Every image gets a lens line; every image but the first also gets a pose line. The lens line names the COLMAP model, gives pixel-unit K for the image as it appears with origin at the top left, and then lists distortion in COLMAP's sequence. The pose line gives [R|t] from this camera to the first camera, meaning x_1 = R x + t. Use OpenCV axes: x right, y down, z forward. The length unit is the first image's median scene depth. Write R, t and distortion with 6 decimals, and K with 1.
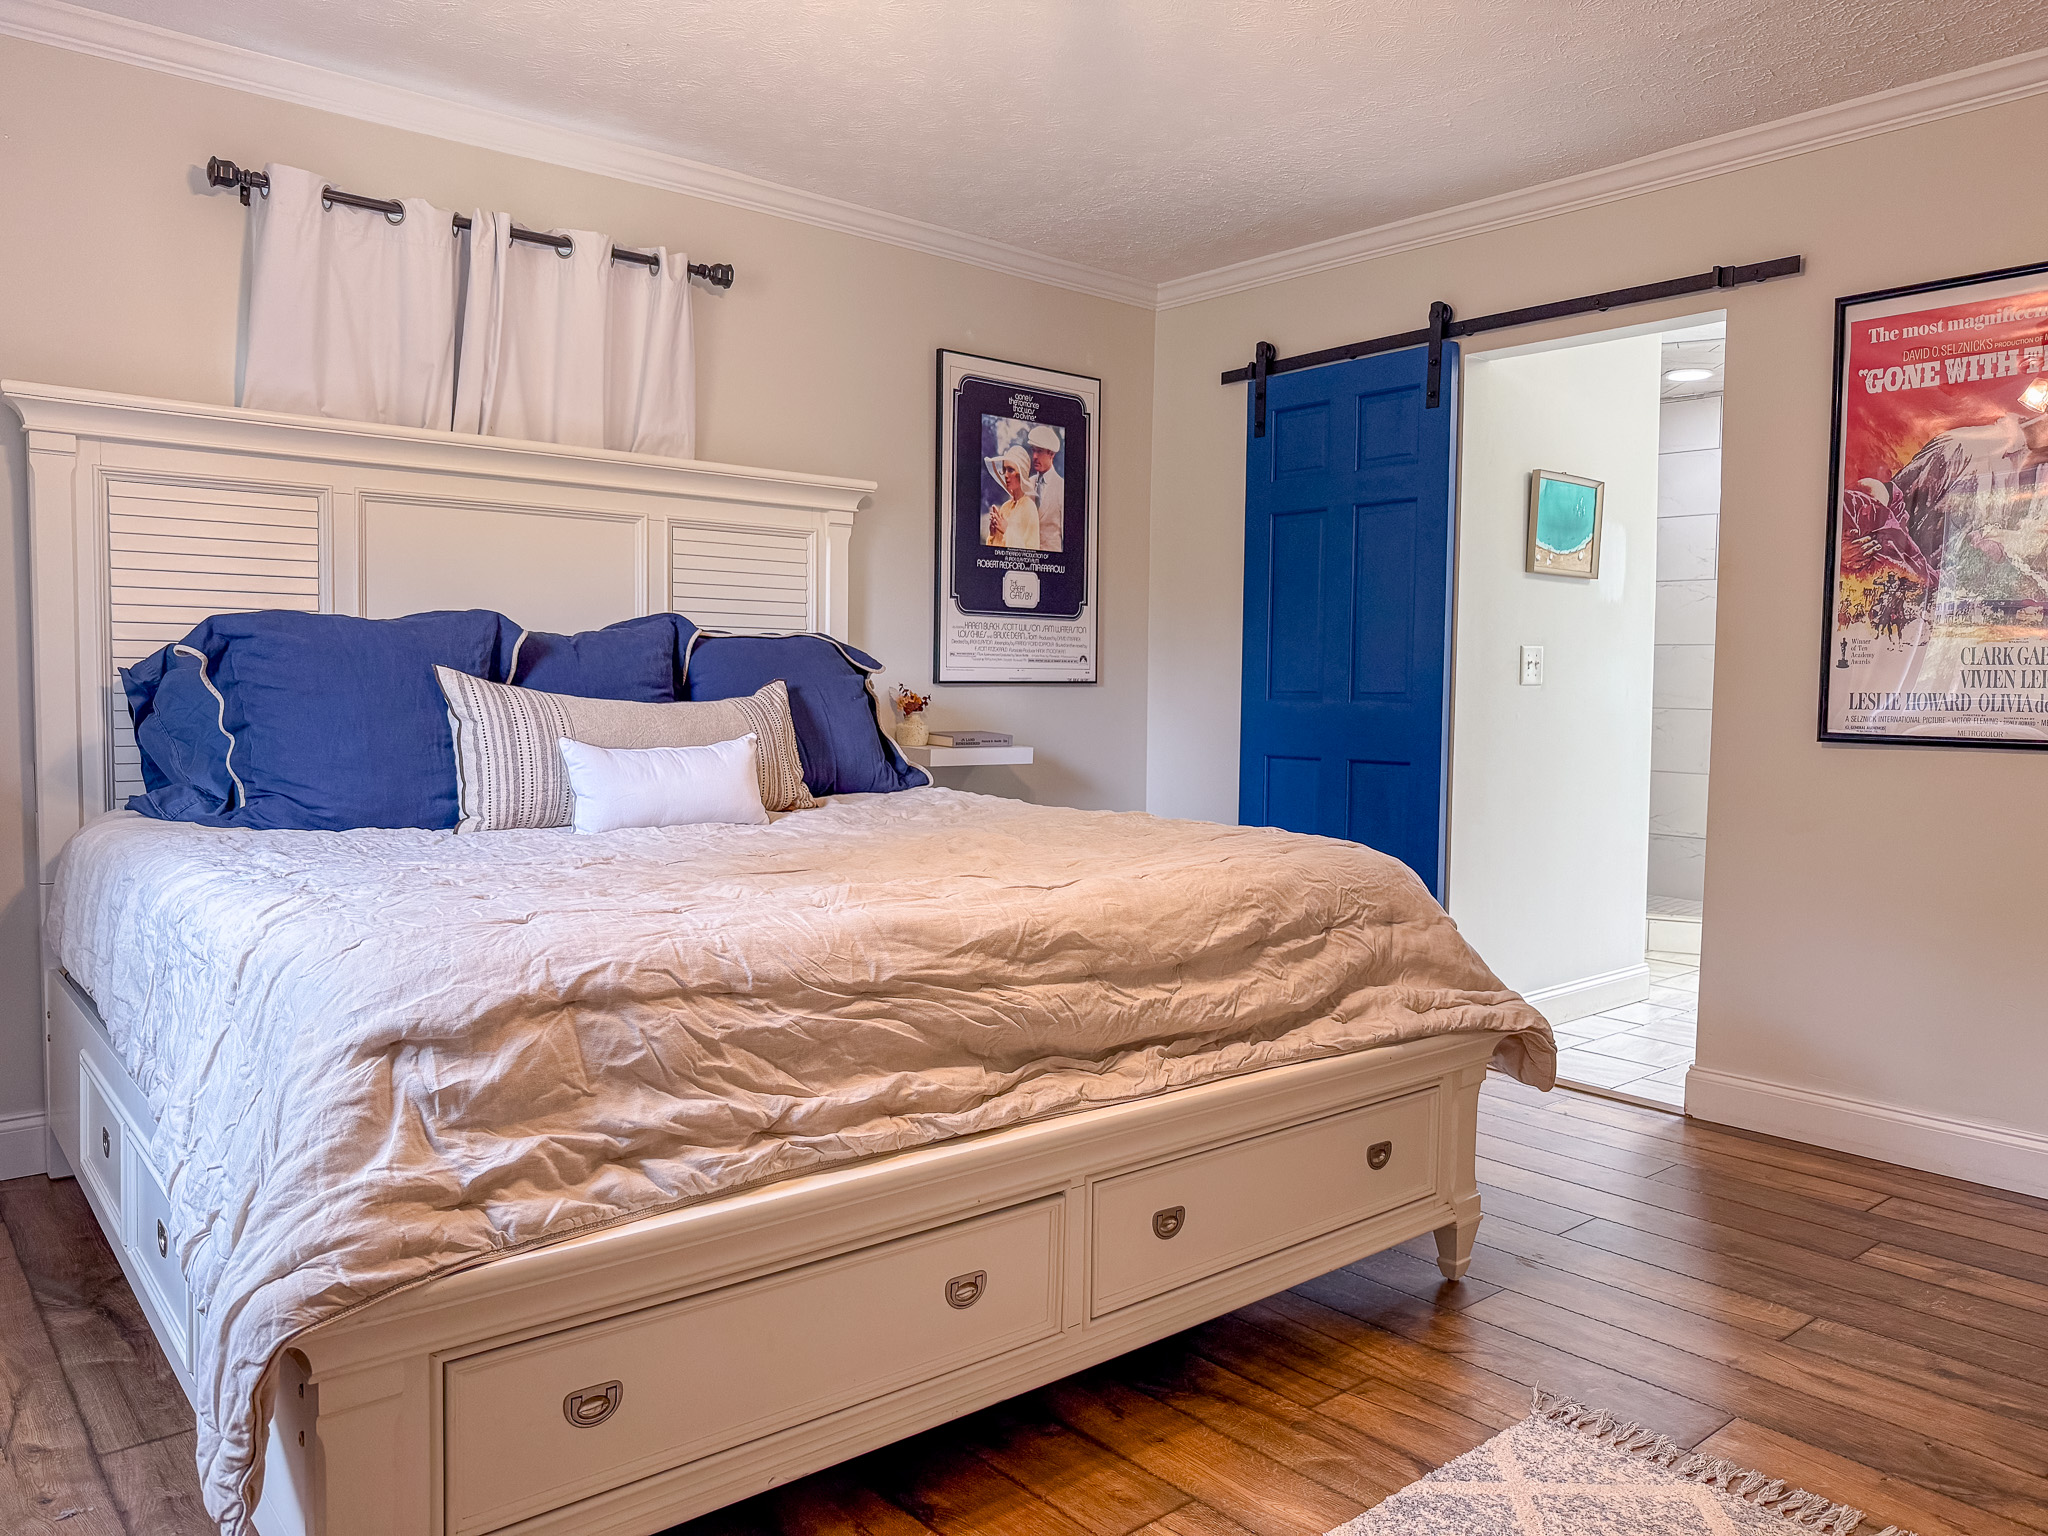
lens RADIAL K [[1458.0, 0, 1021.8], [0, 1458.0, 773.8], [0, 0, 1]] dist [-0.008154, 0.001333]
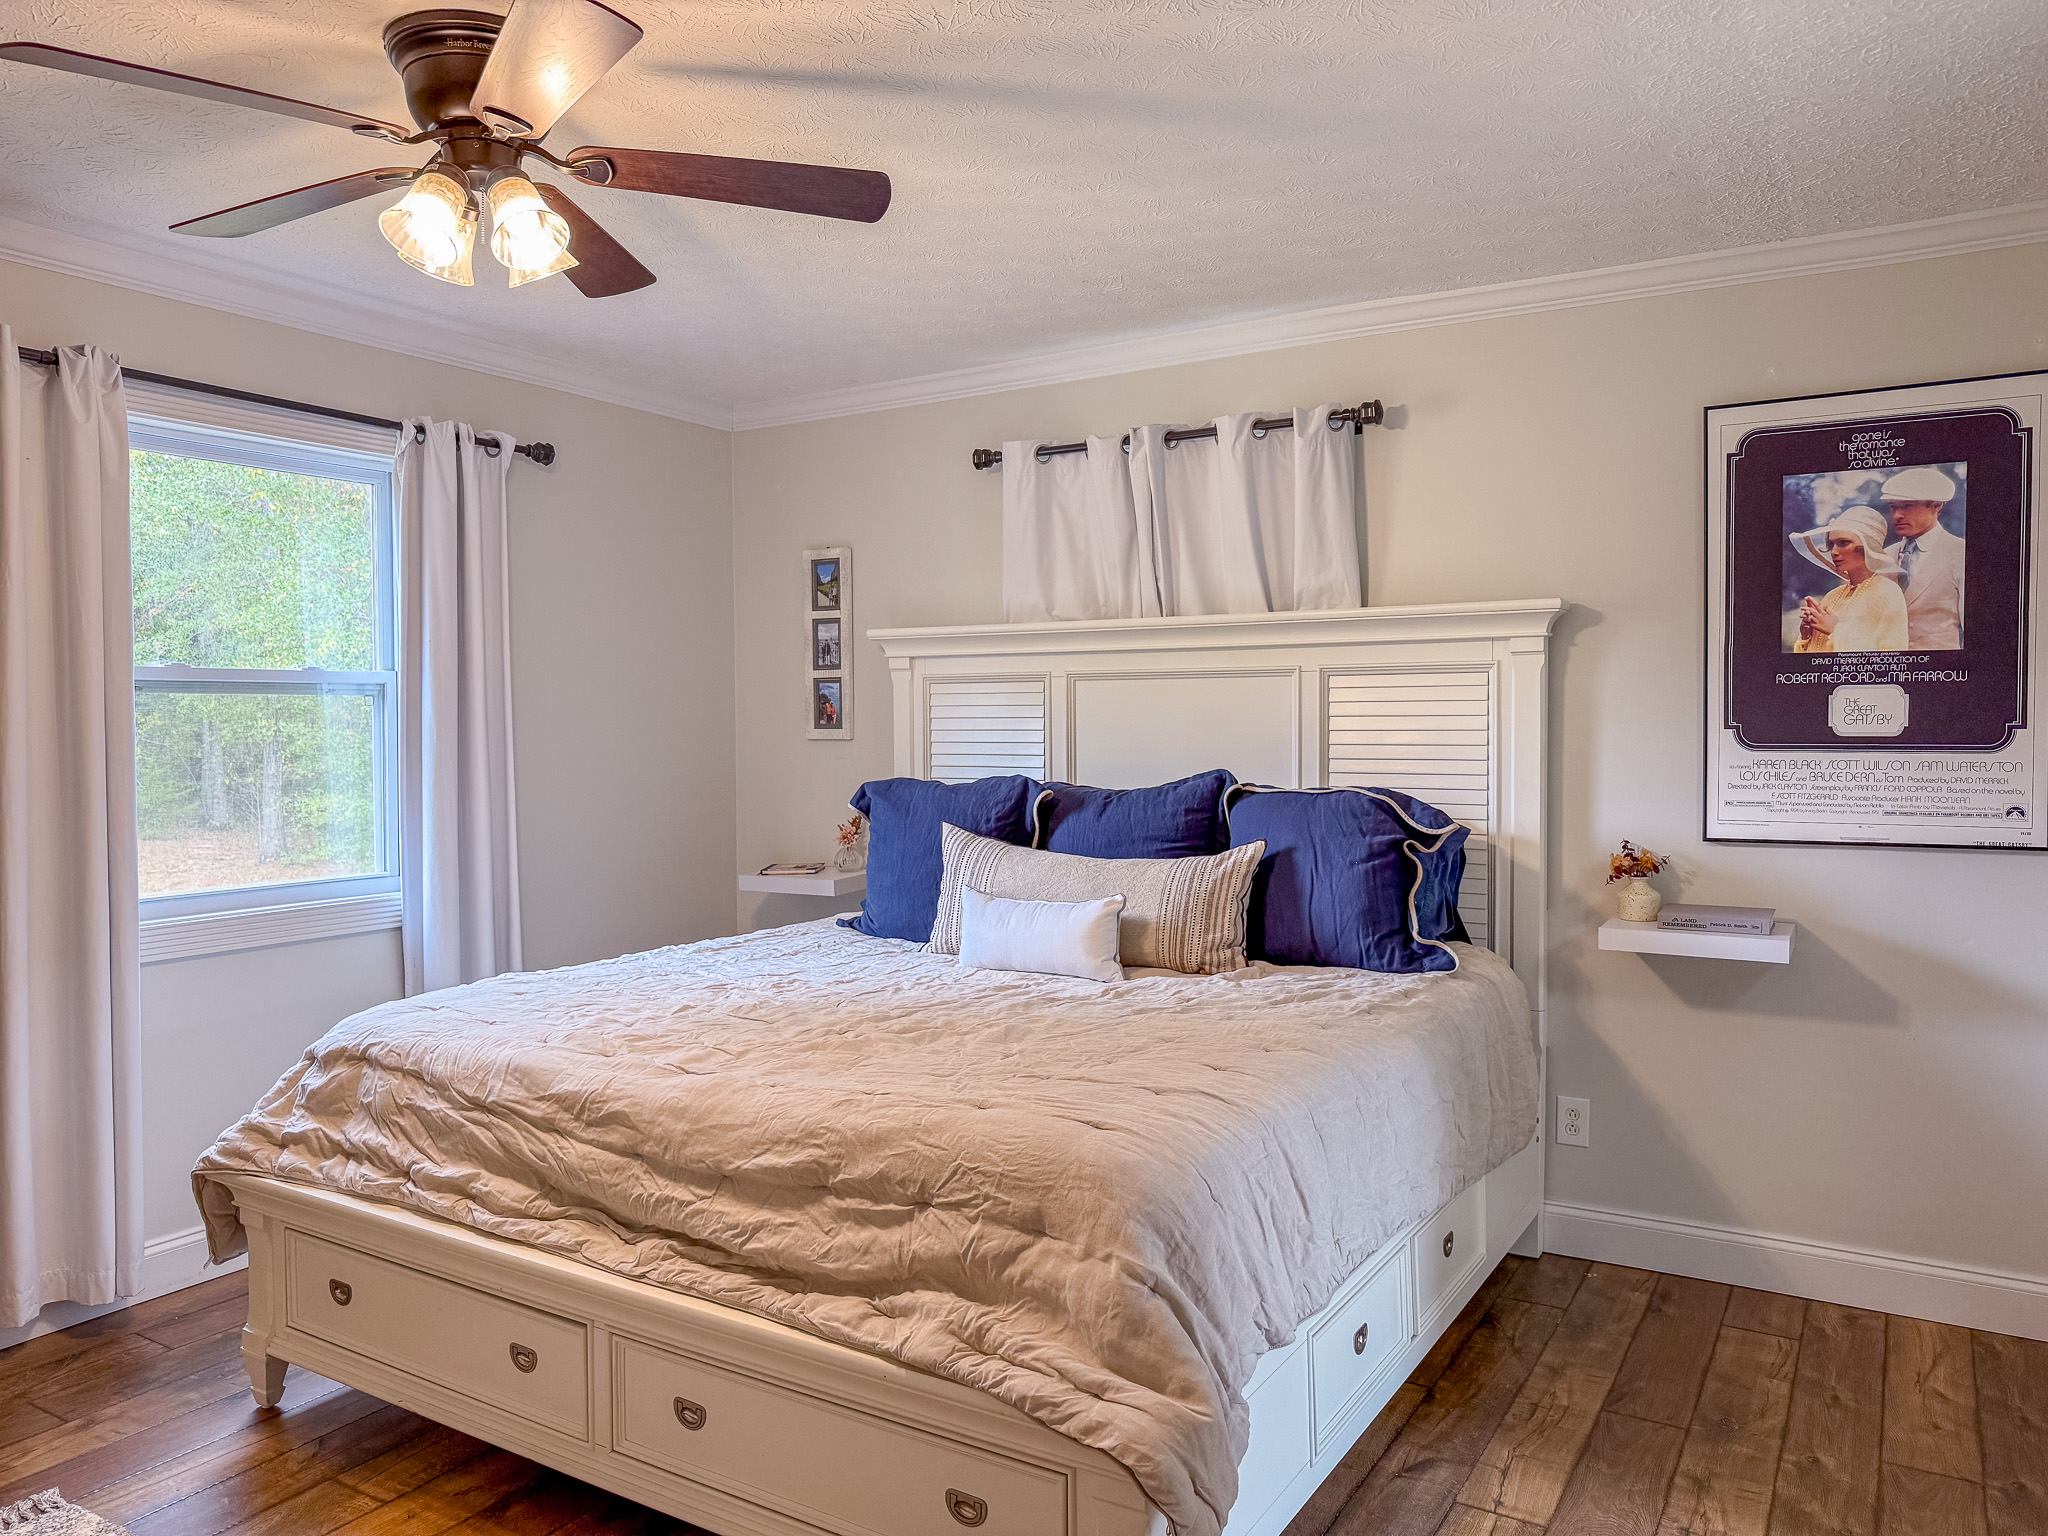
lens RADIAL K [[1563.1, 0, 1184.3], [0, 1563.1, 775.4], [0, 0, 1]] dist [0.035222, -0.162412]
pose [[0.321018, 0.027684, -0.946668, 0.901367], [-0.053294, 0.998517, 0.011128, -0.129846], [0.945572, 0.046879, 0.322017, 0.680880]]
